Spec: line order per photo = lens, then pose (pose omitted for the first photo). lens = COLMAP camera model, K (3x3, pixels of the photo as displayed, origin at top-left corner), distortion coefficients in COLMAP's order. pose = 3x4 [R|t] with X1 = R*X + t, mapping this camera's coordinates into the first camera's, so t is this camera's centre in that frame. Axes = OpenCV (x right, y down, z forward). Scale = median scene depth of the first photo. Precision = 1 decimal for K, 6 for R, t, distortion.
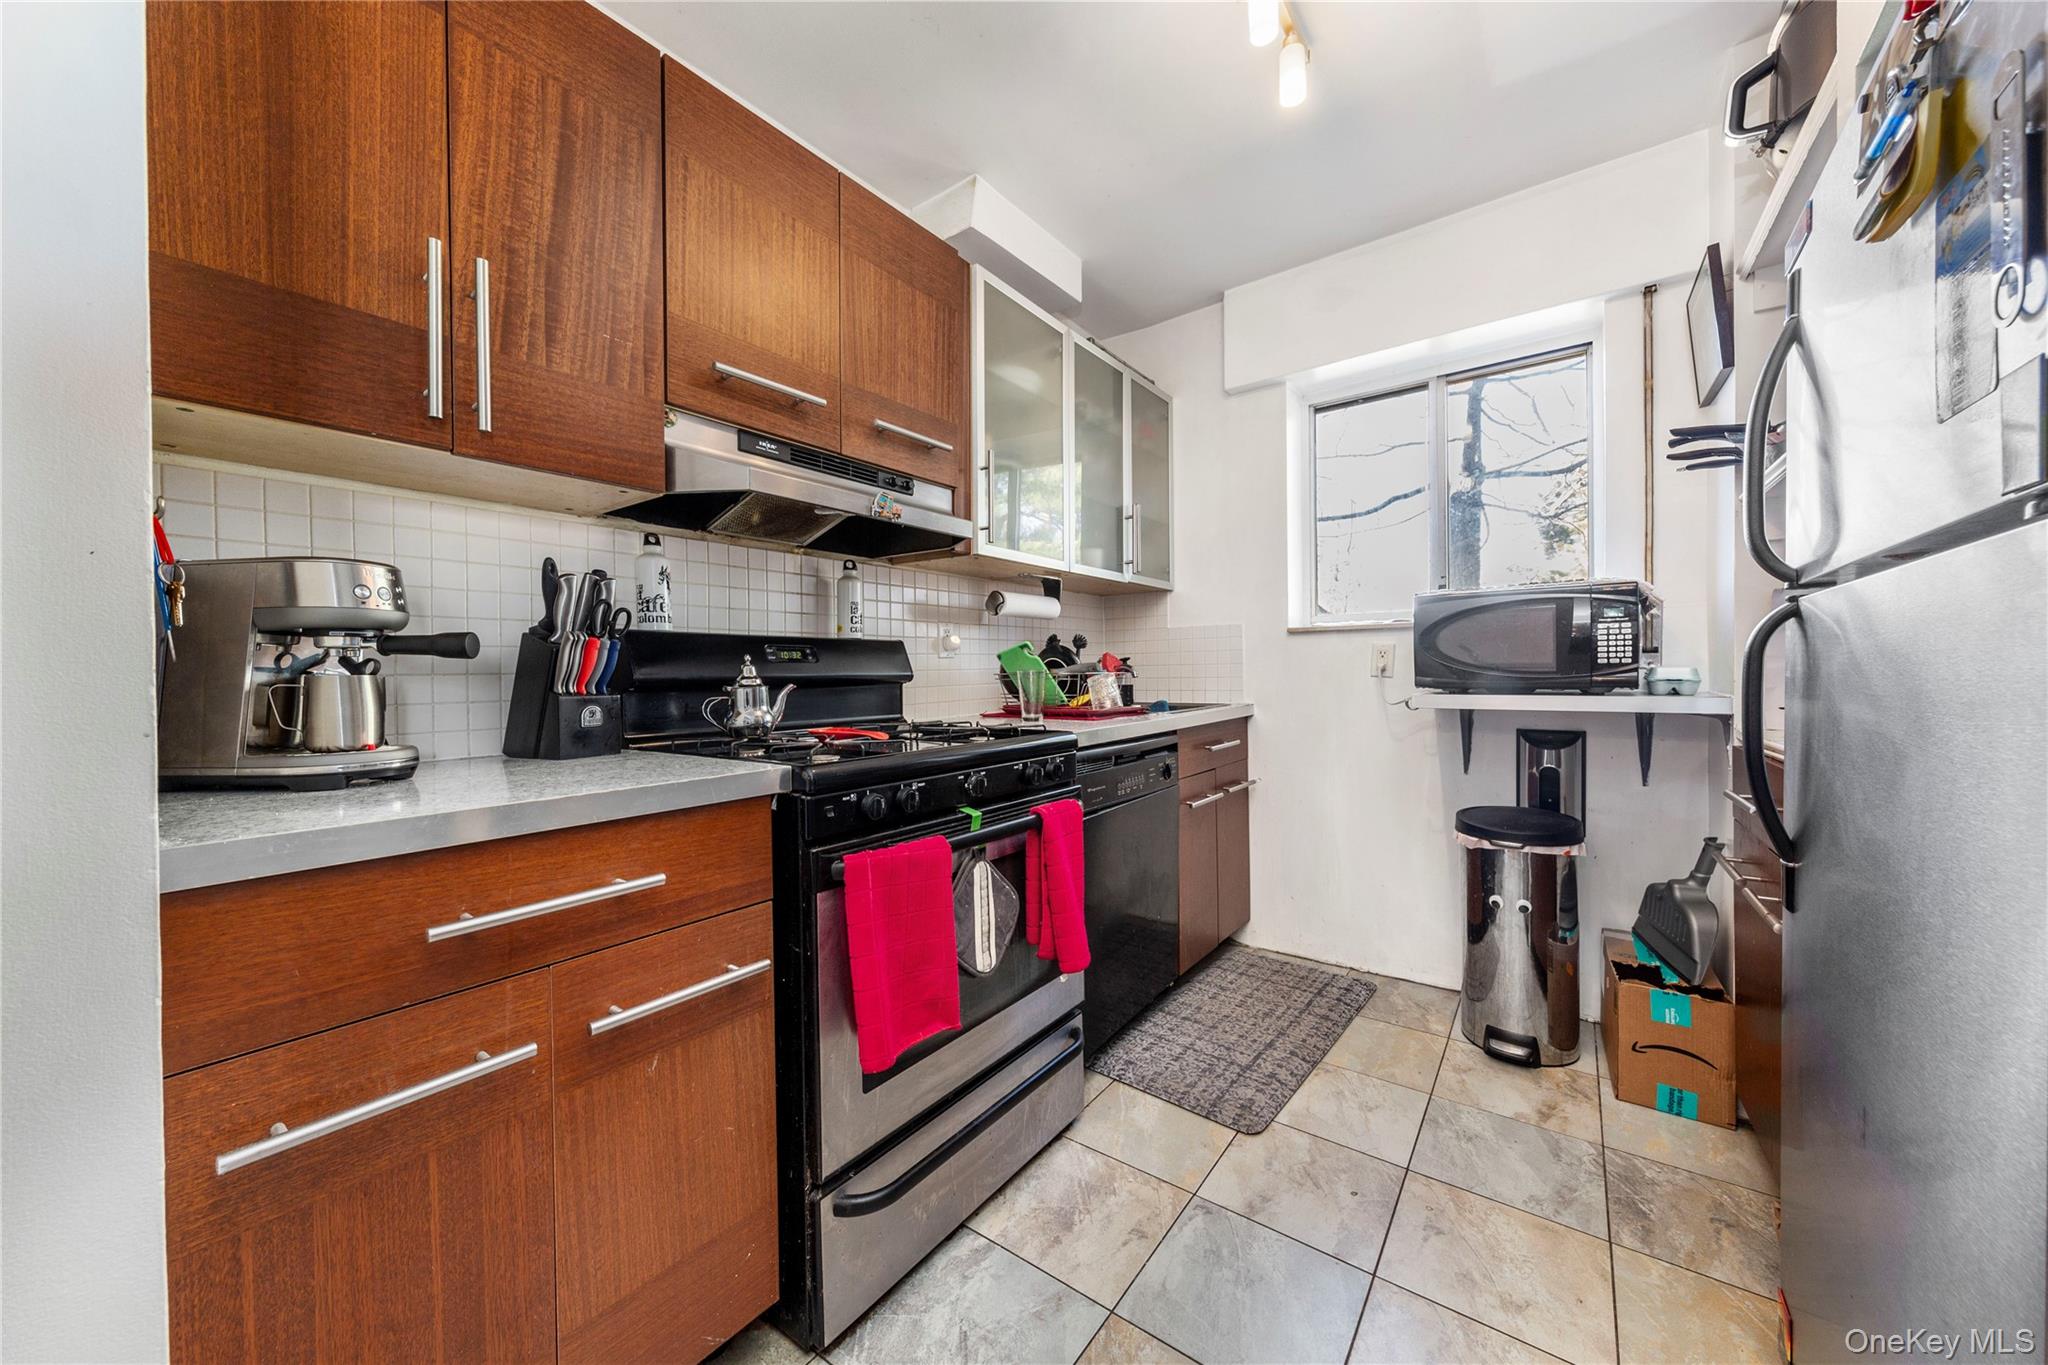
lens RADIAL K [[730.3, 0, 1024.0], [0, 730.3, 682.5], [0, 0, 1]] dist [0.000208, -0.000468]
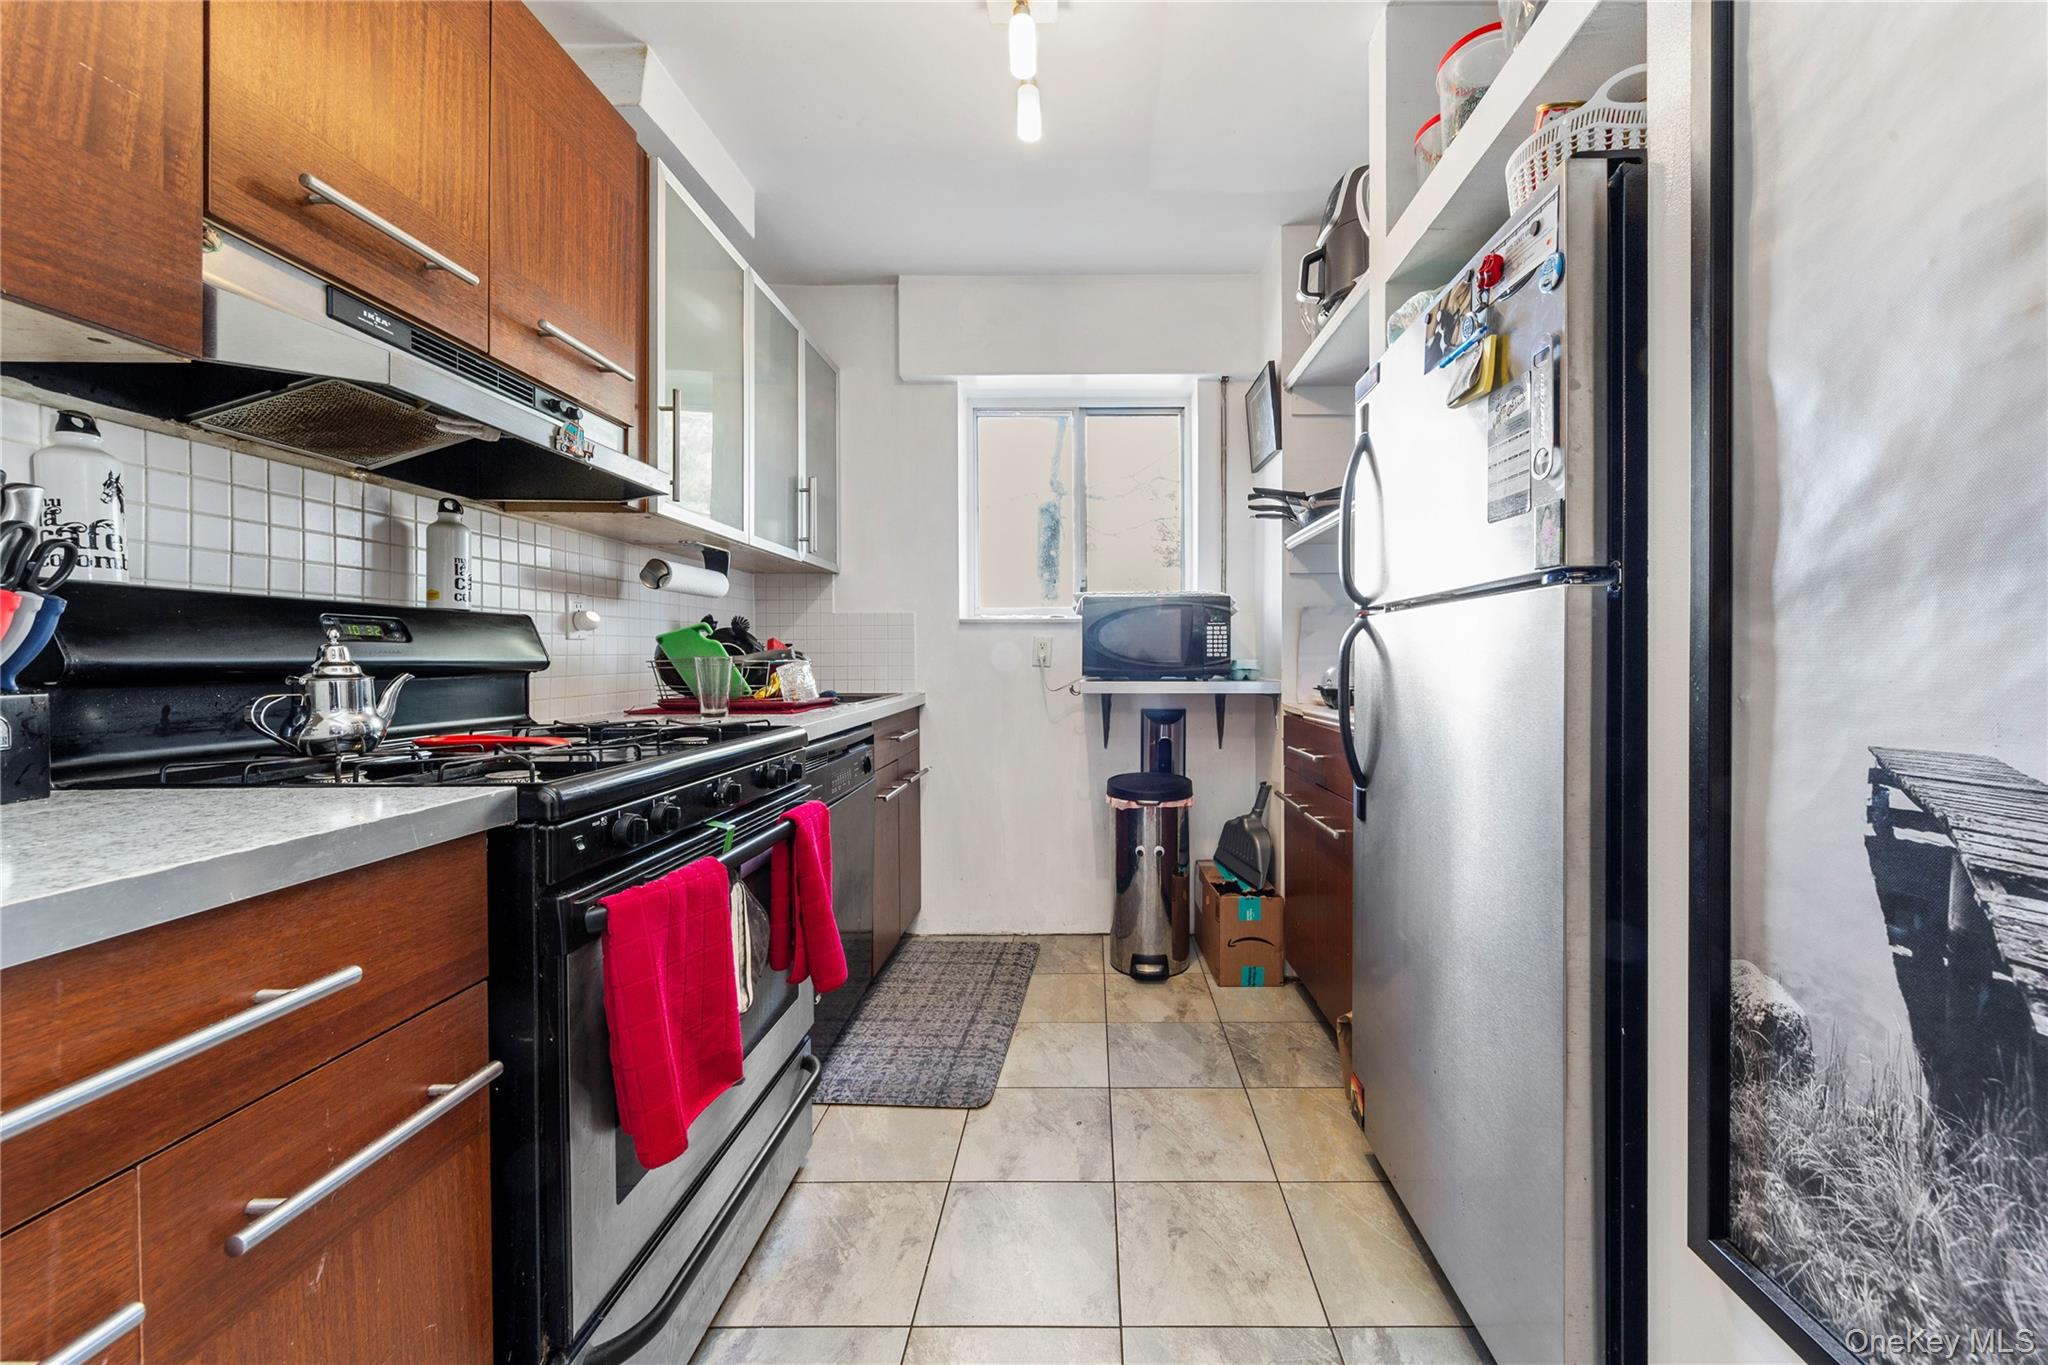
lens RADIAL K [[760.2, 0, 1092.9], [0, 760.2, 666.3], [0, 0, 1]] dist [0.001293, -0.002540]
pose [[0.797420, 0.003634, 0.603414, -0.199919], [0.000725, 0.999975, -0.006981, 0.000907], [-0.603425, 0.006004, 0.797397, 0.036831]]
